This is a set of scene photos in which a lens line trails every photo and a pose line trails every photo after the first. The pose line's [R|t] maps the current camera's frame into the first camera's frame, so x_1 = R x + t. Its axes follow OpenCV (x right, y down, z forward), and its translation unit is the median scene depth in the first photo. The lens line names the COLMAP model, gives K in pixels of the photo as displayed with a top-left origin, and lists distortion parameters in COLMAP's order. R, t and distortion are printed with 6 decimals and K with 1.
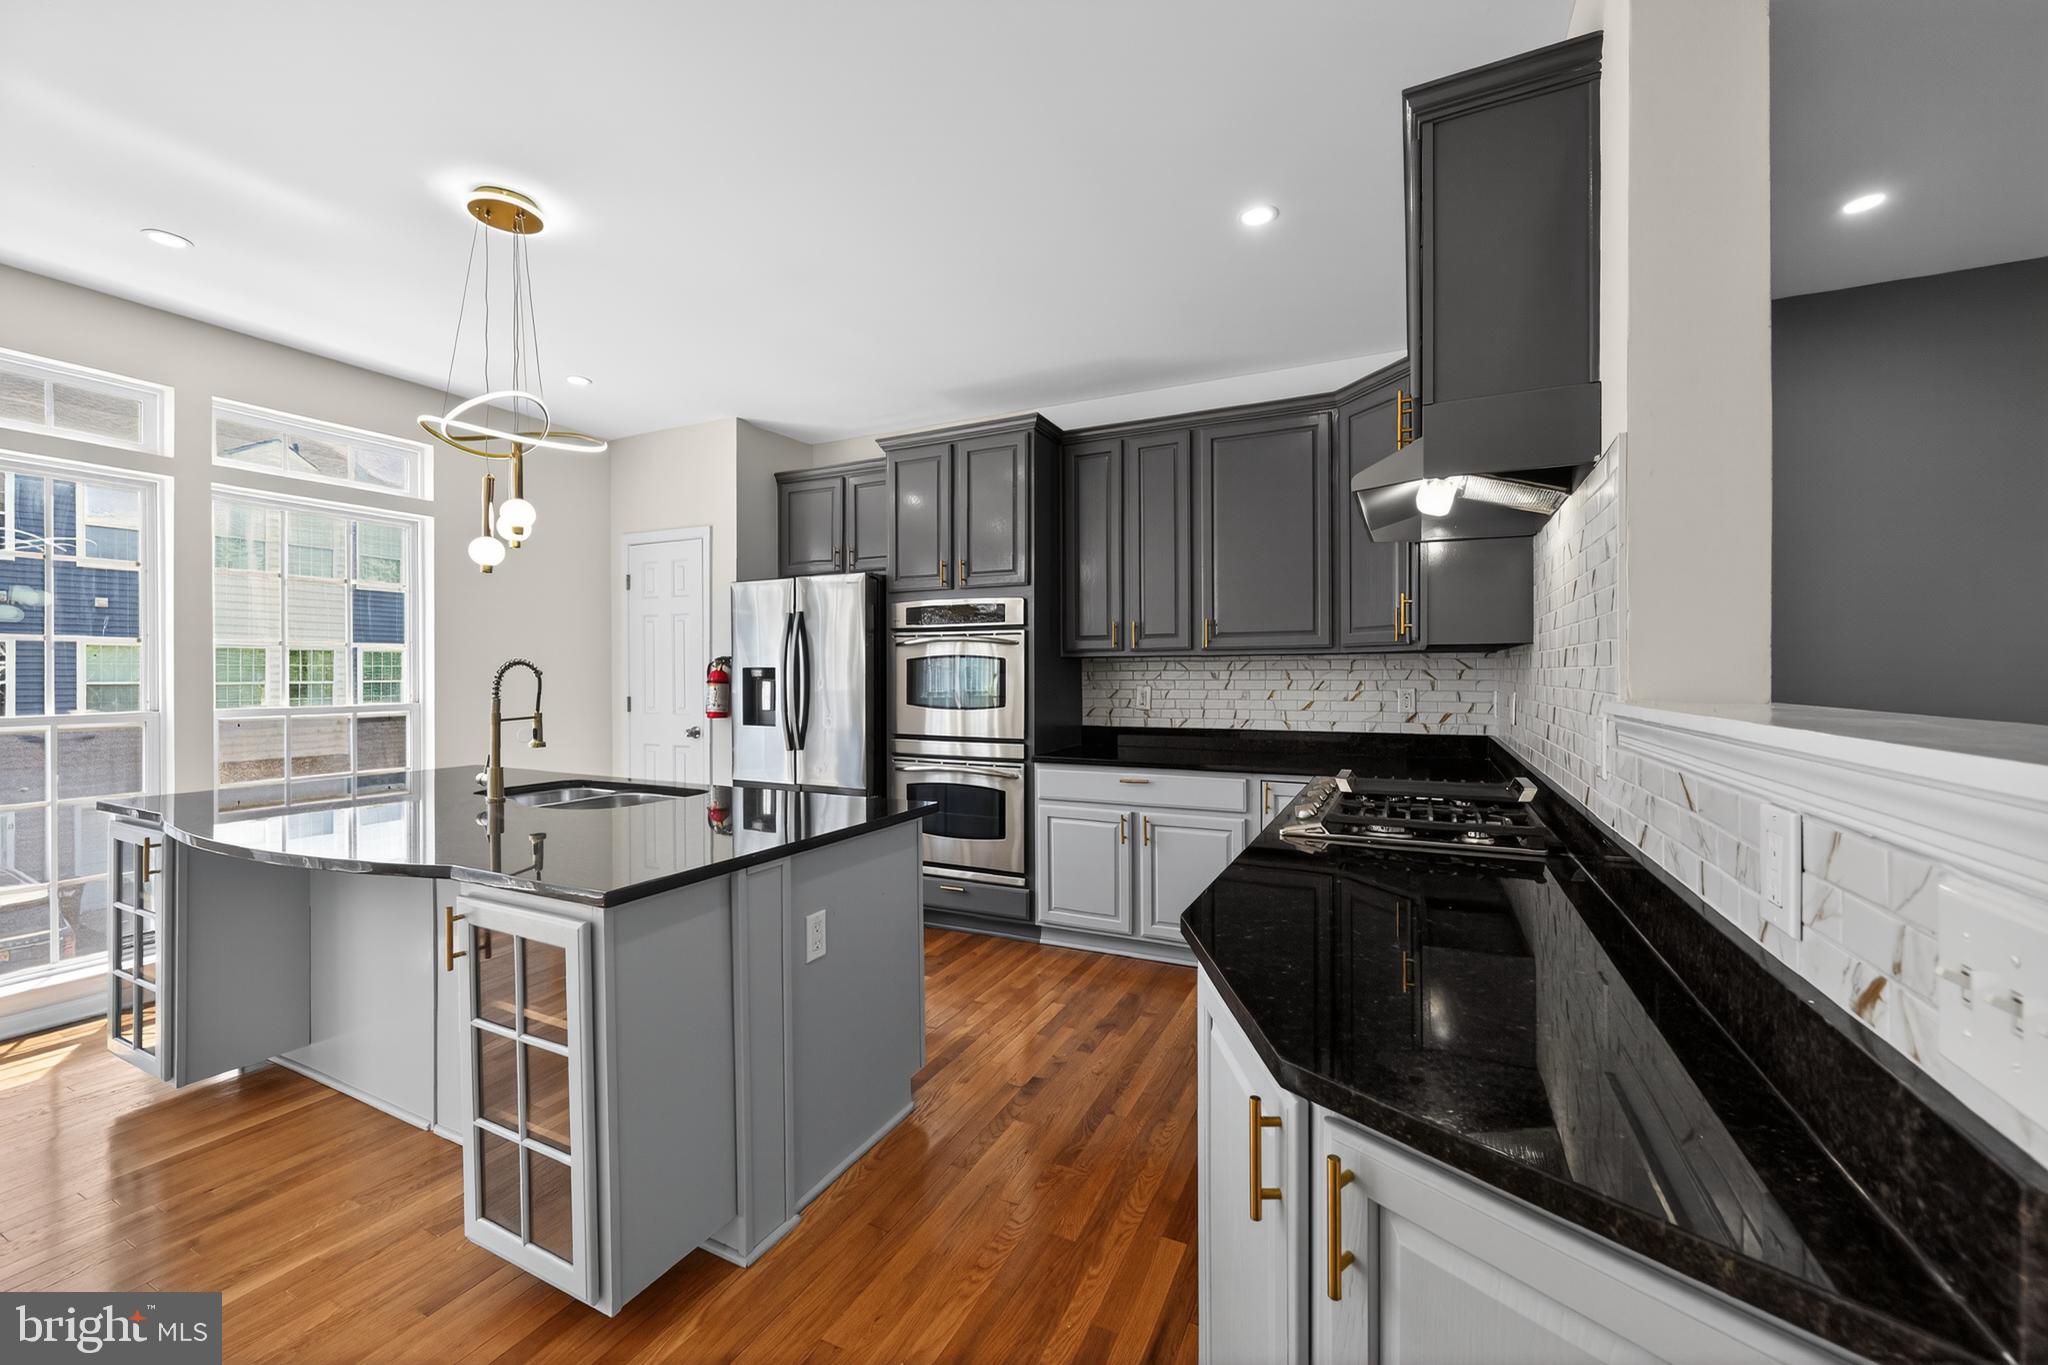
lens RADIAL K [[804.8, 0, 1027.0], [0, 804.8, 670.9], [0, 0, 1]] dist [-0.002306, 0.000793]
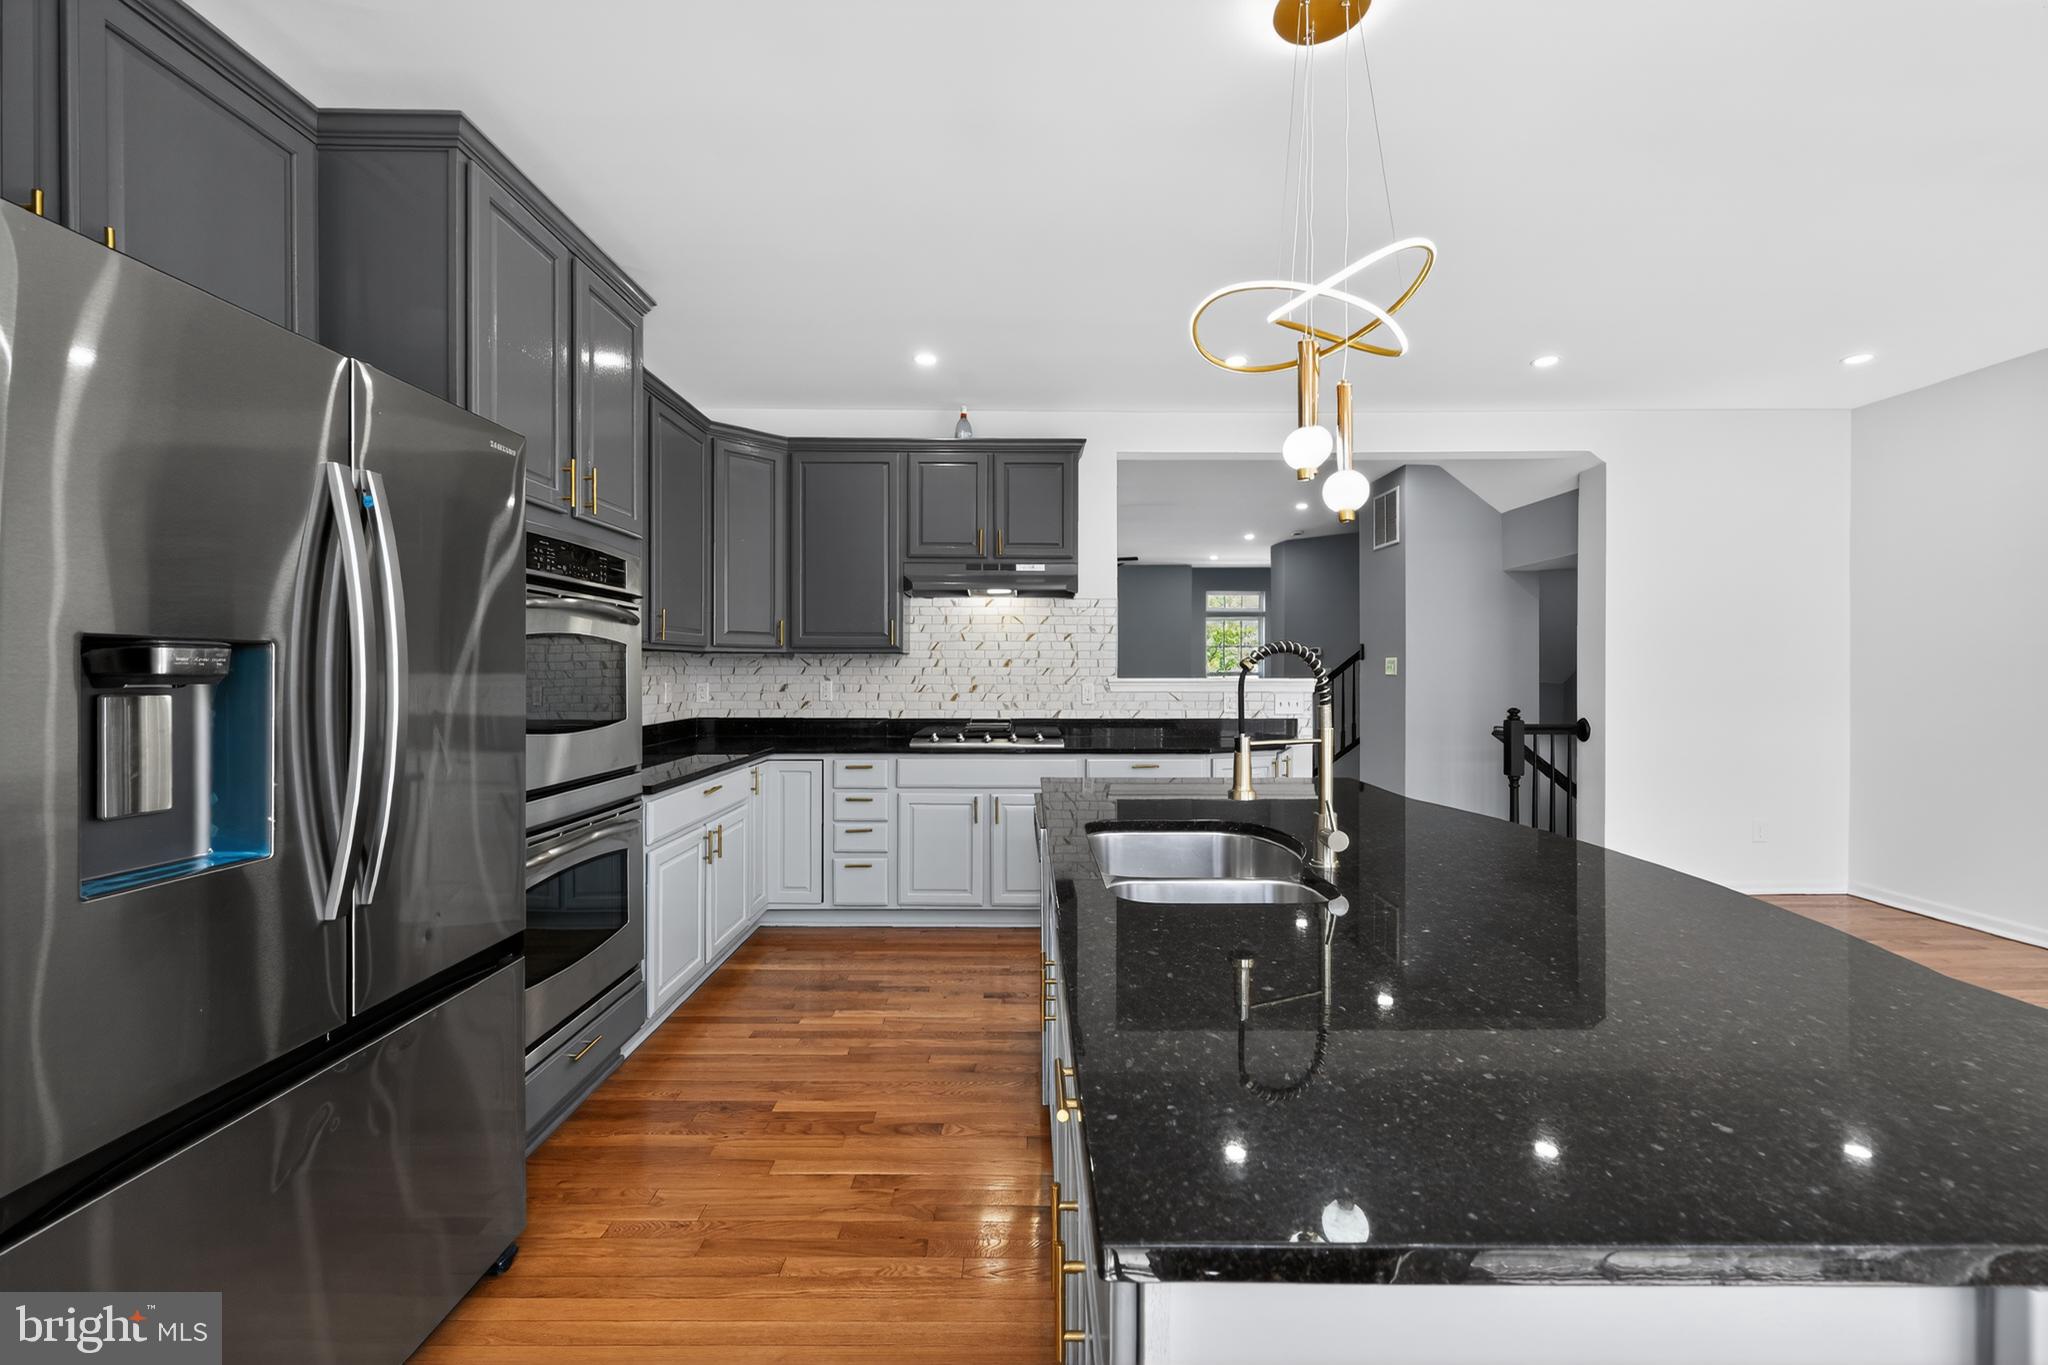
lens RADIAL K [[804.8, 0, 1023.1], [0, 804.8, 681.7], [0, 0, 1]] dist [-0.002306, 0.000793]
pose [[-0.440763, -0.007320, 0.897594, -0.760098], [-0.004299, 0.999972, 0.006044, 0.011940], [-0.897613, -0.001195, -0.440782, 1.015732]]
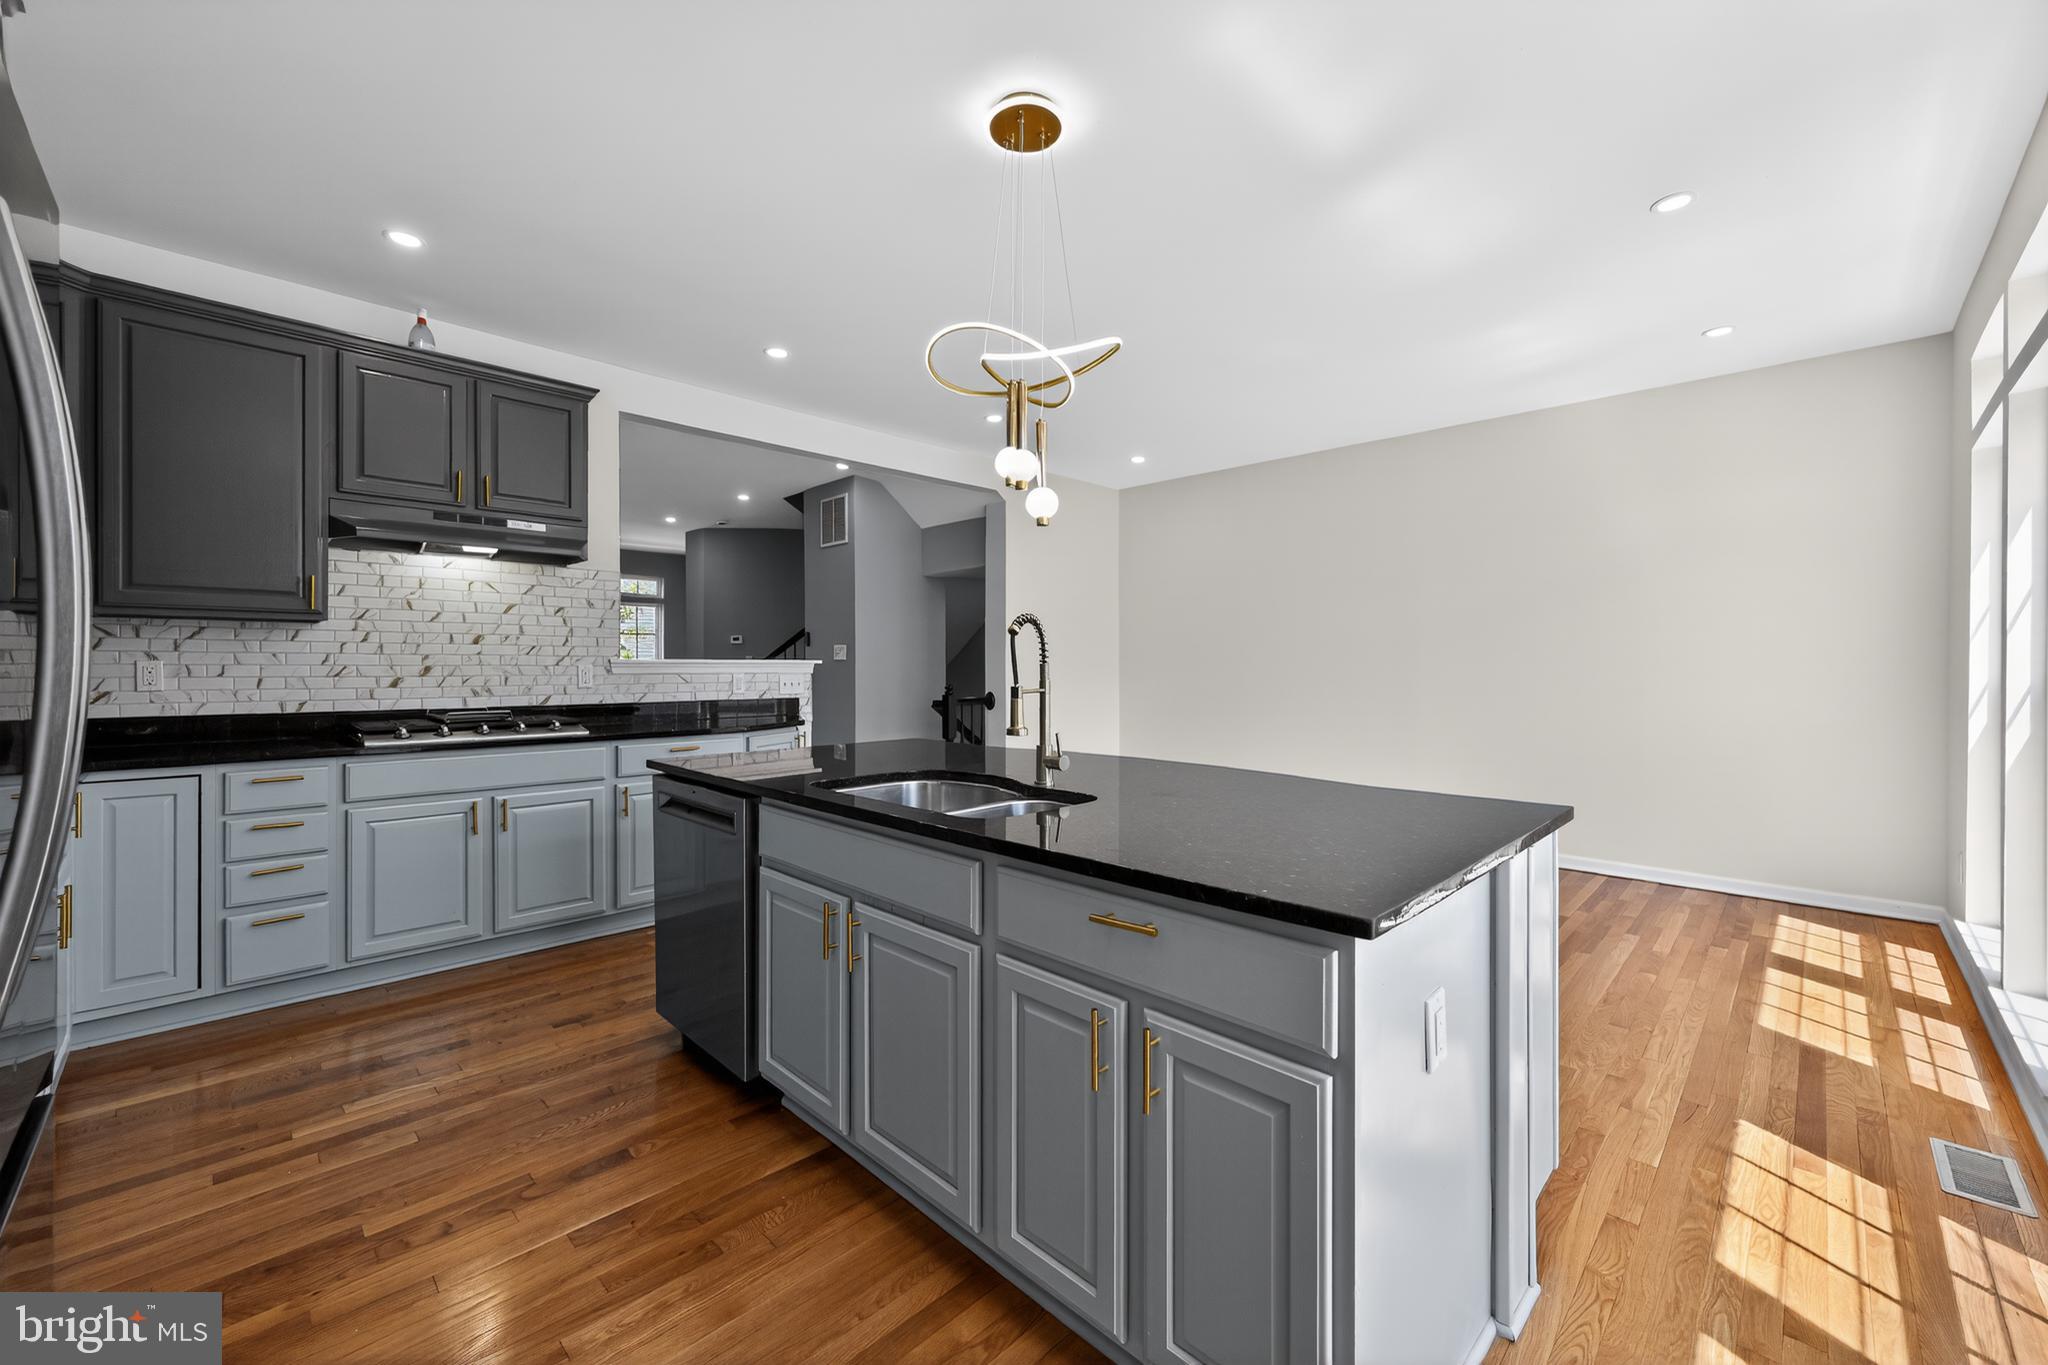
lens RADIAL K [[804.8, 0, 1026.3], [0, 804.8, 674.2], [0, 0, 1]] dist [-0.002306, 0.000793]
pose [[-0.948257, 0.000948, 0.317501, -0.612973], [0.001725, 0.999996, 0.002166, 0.032949], [-0.317498, 0.002602, -0.948255, 1.223953]]
